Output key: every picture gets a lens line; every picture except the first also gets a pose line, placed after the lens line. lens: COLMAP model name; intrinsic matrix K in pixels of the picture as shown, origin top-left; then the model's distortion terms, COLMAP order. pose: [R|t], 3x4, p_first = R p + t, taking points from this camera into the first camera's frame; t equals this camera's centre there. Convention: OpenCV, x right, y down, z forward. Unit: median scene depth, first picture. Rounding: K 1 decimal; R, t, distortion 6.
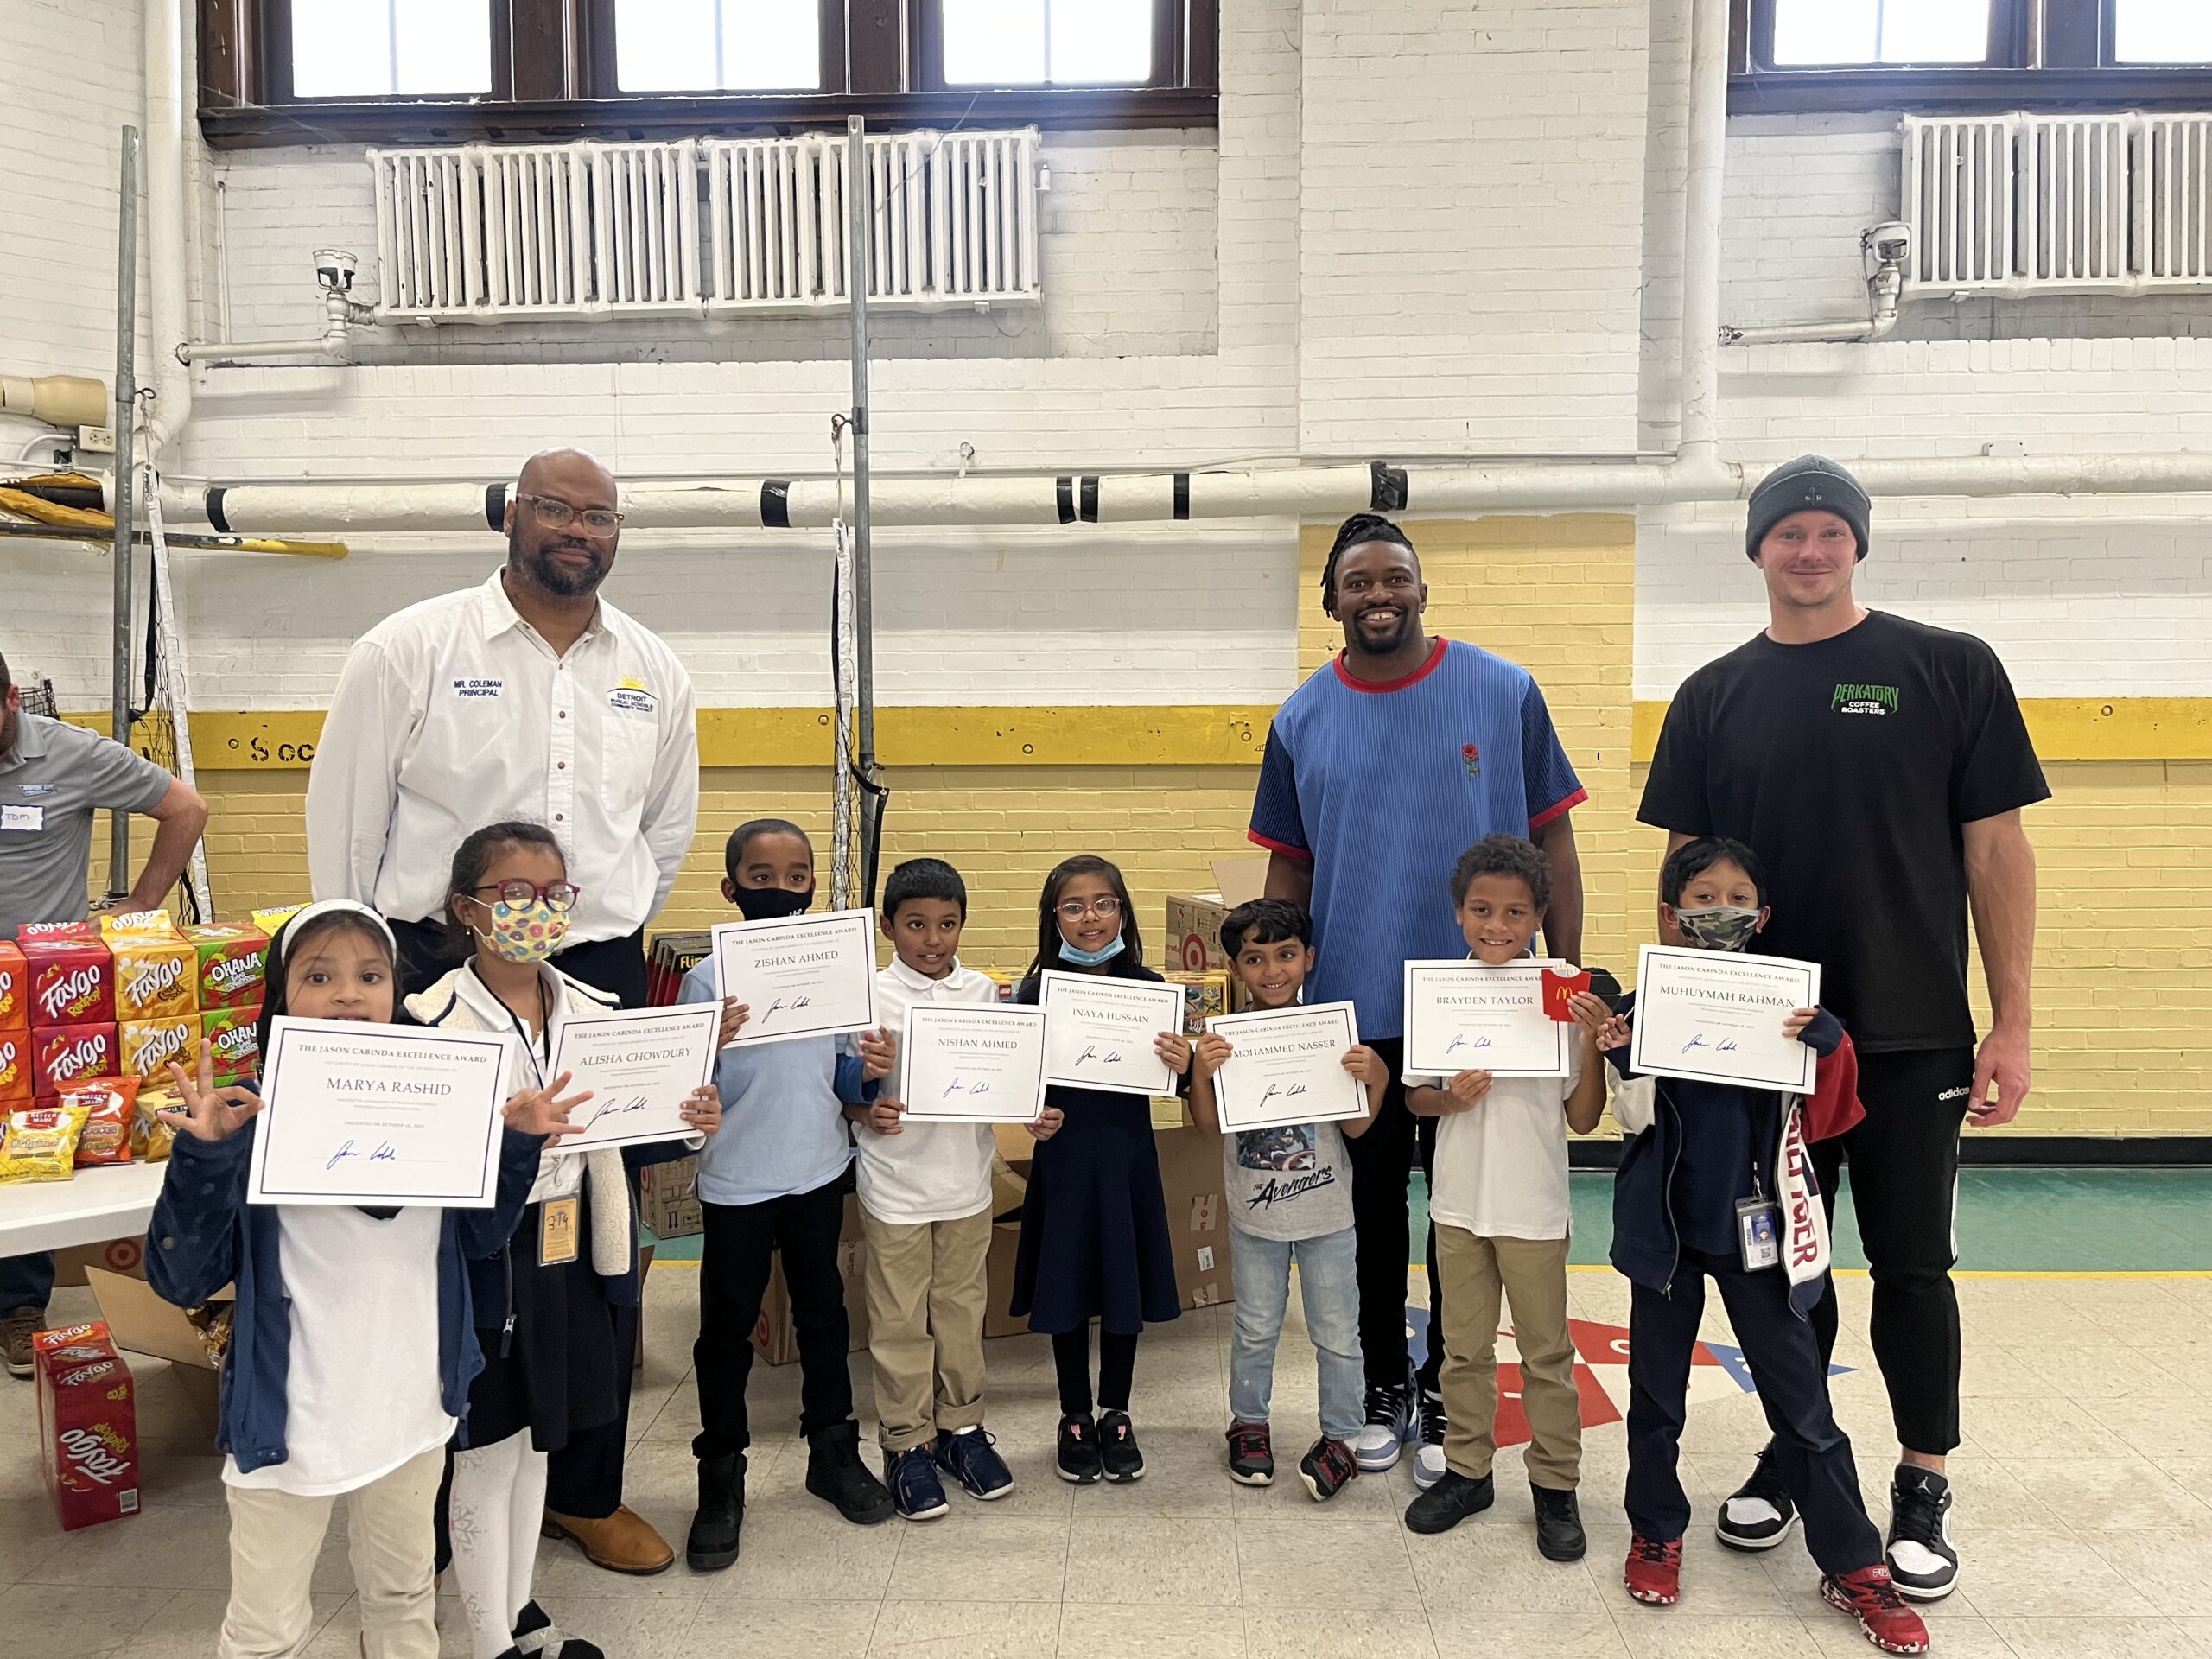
lens RADIAL K [[1680.0, 0, 1086.5], [0, 1680.0, 821.5], [0, 0, 1]] dist [0.060639, -0.087435]
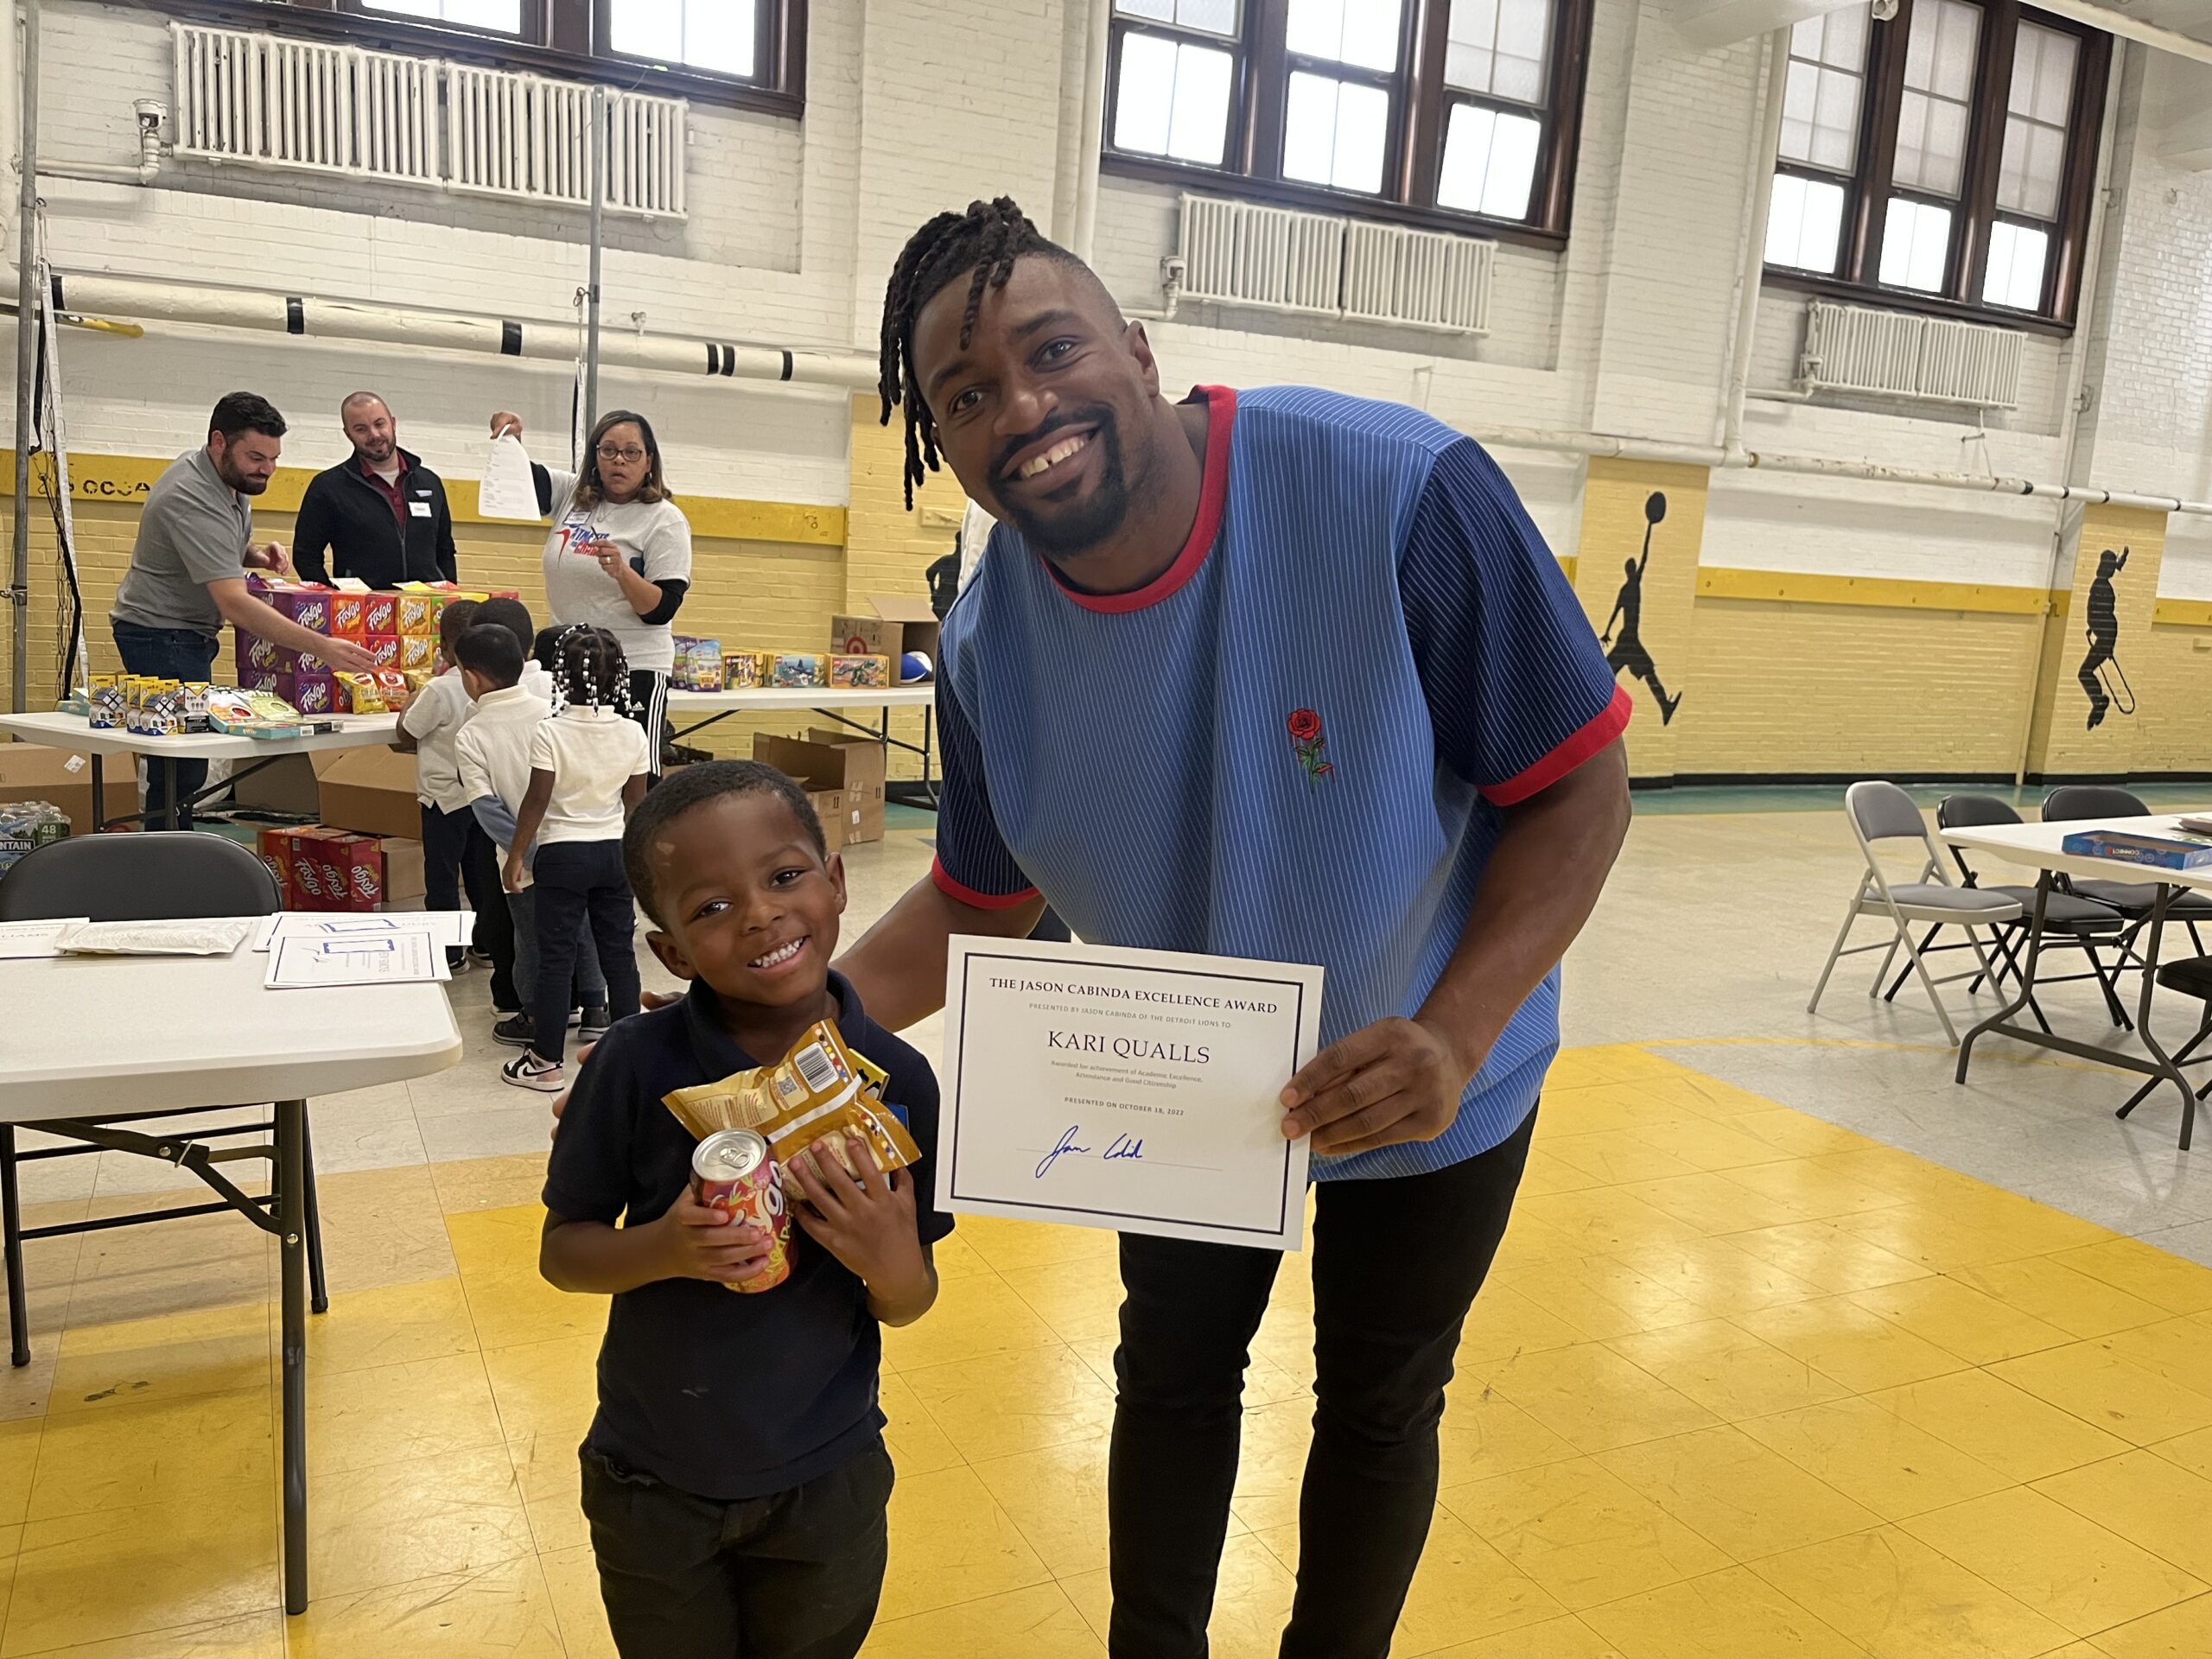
lens RADIAL K [[1680.0, 0, 1090.4], [0, 1680.0, 834.3], [0, 0, 1]] dist [0.060639, -0.087435]
pose [[0.874365, -0.021353, 0.484799, -0.455550], [-0.031771, 0.994369, 0.101097, 0.069658], [-0.484228, -0.103798, 0.868763, -0.532346]]
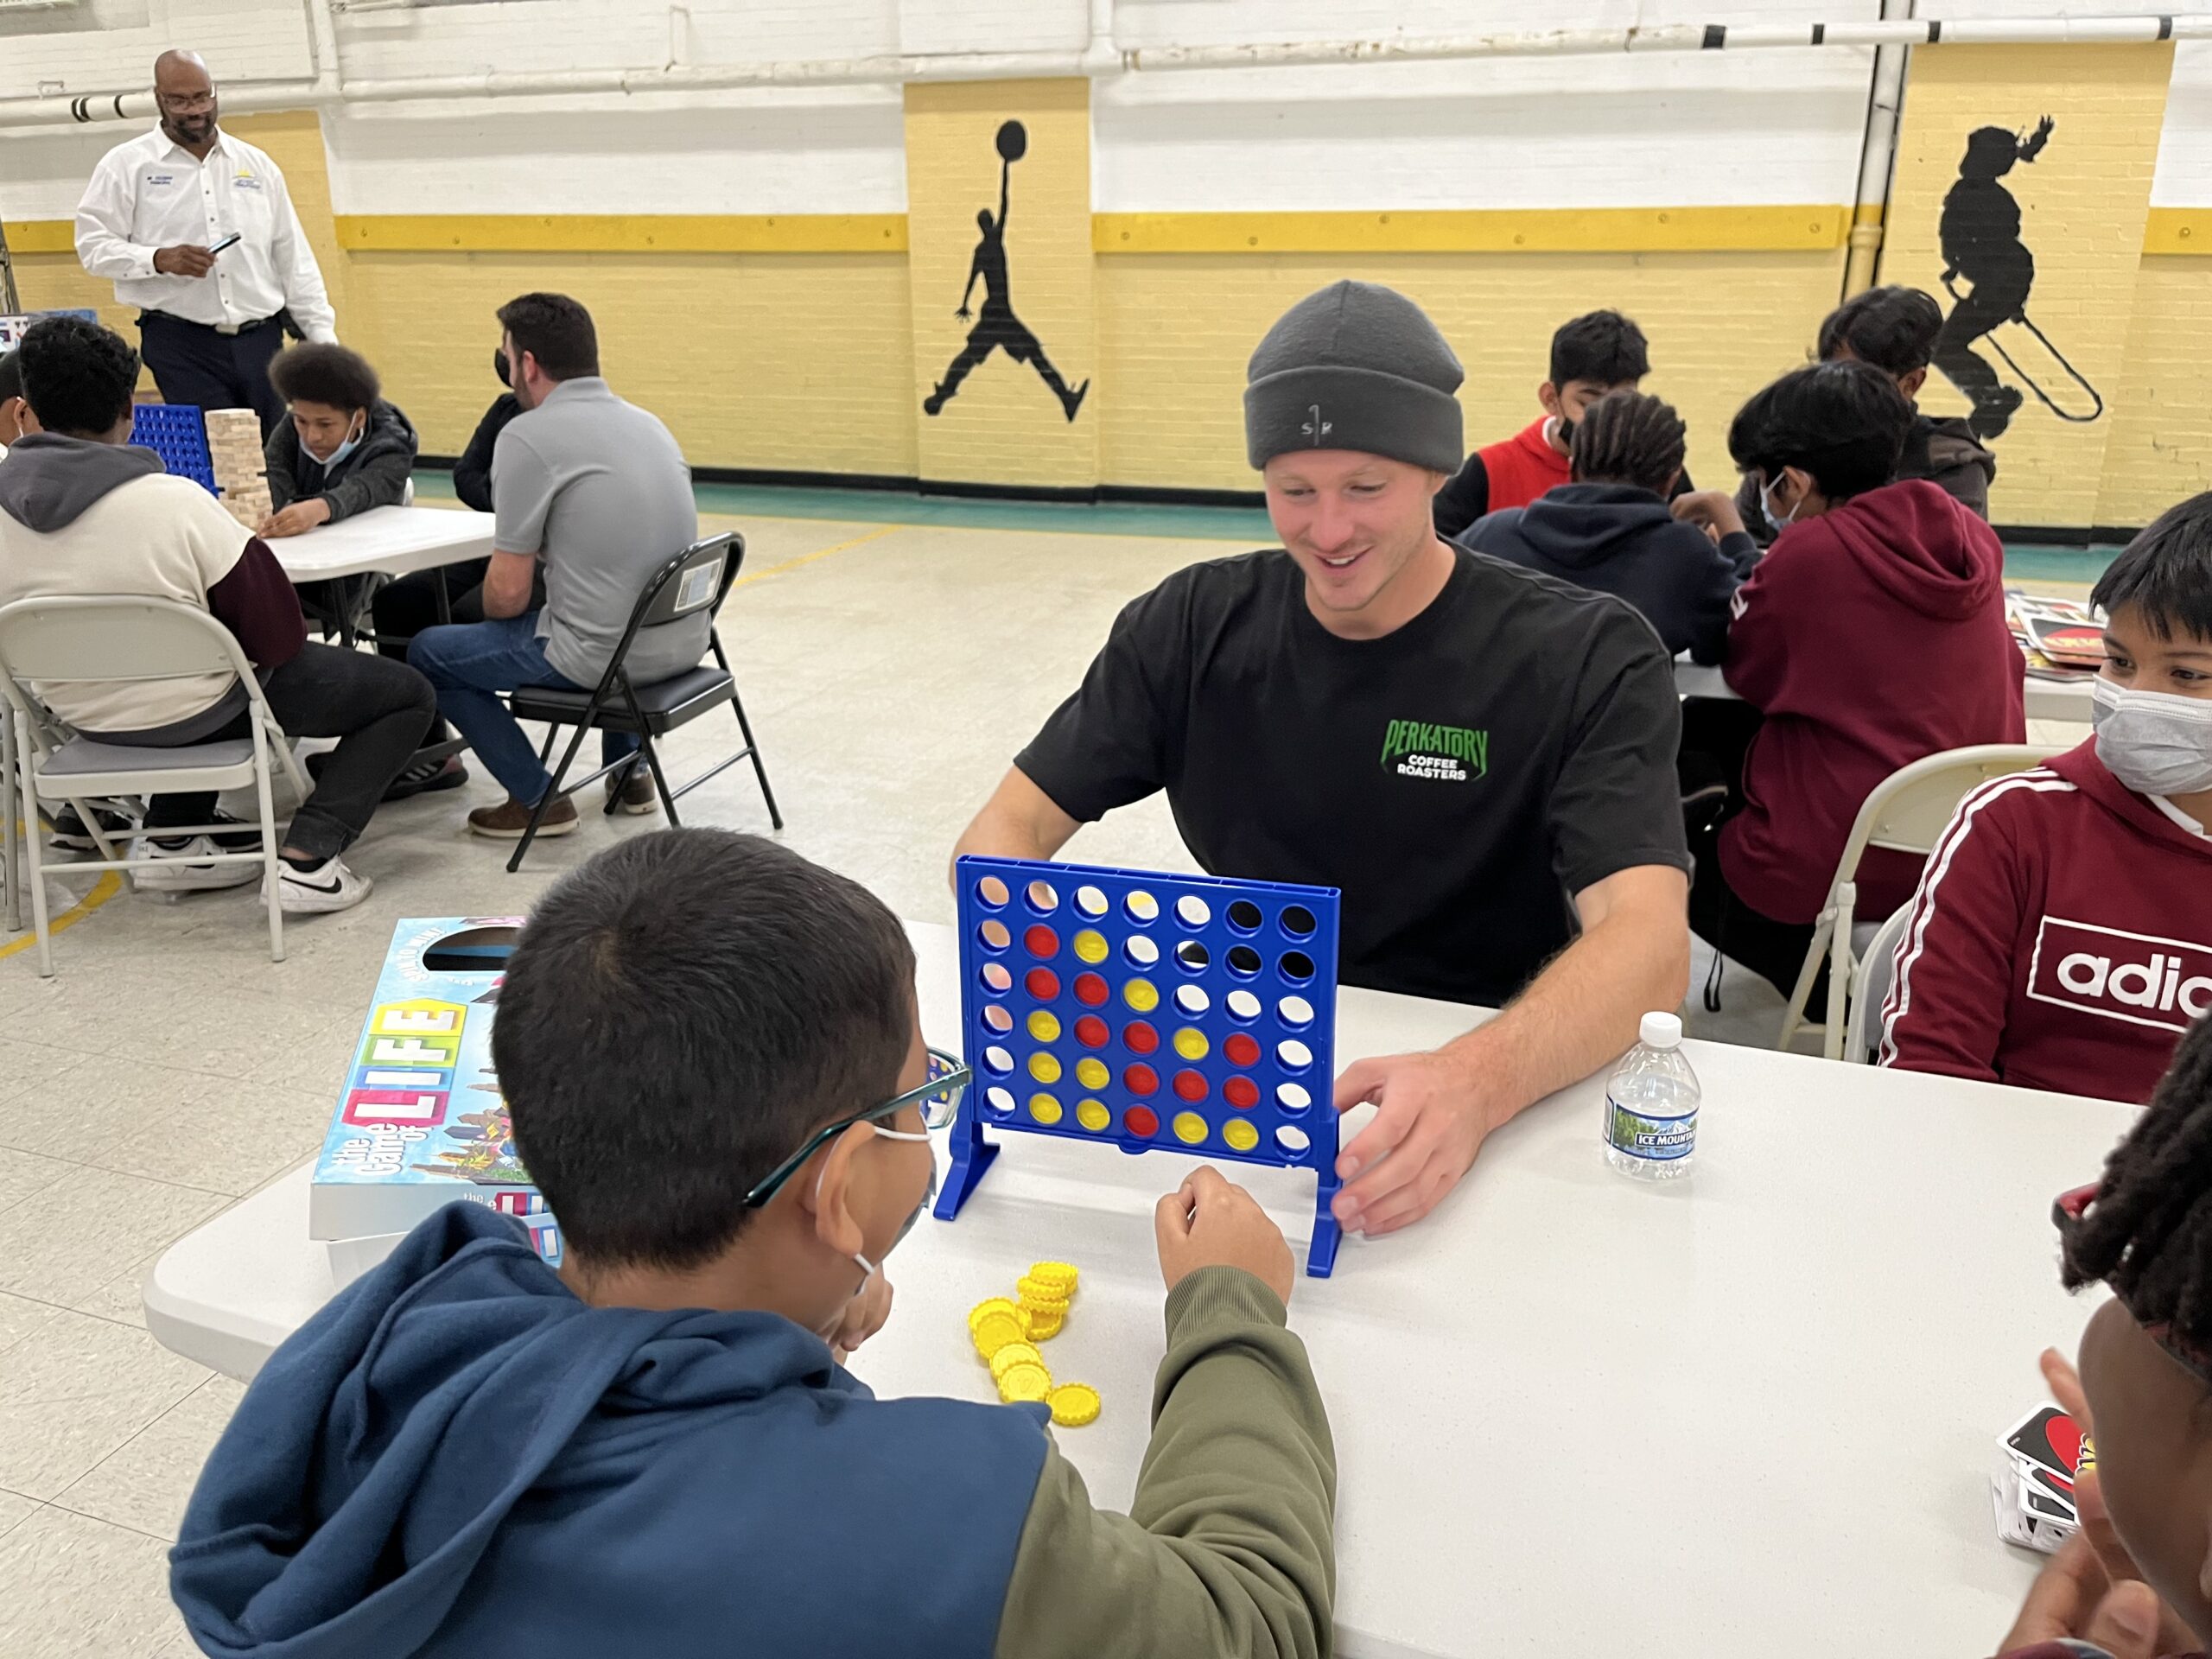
lens RADIAL K [[1680.0, 0, 1094.3], [0, 1680.0, 841.7], [0, 0, 1]] dist [0.060639, -0.087435]
pose [[0.962491, 0.095125, -0.254092, 1.697327], [-0.024506, 0.963175, 0.267757, 0.076113], [0.270205, -0.251487, 0.929378, -0.727624]]
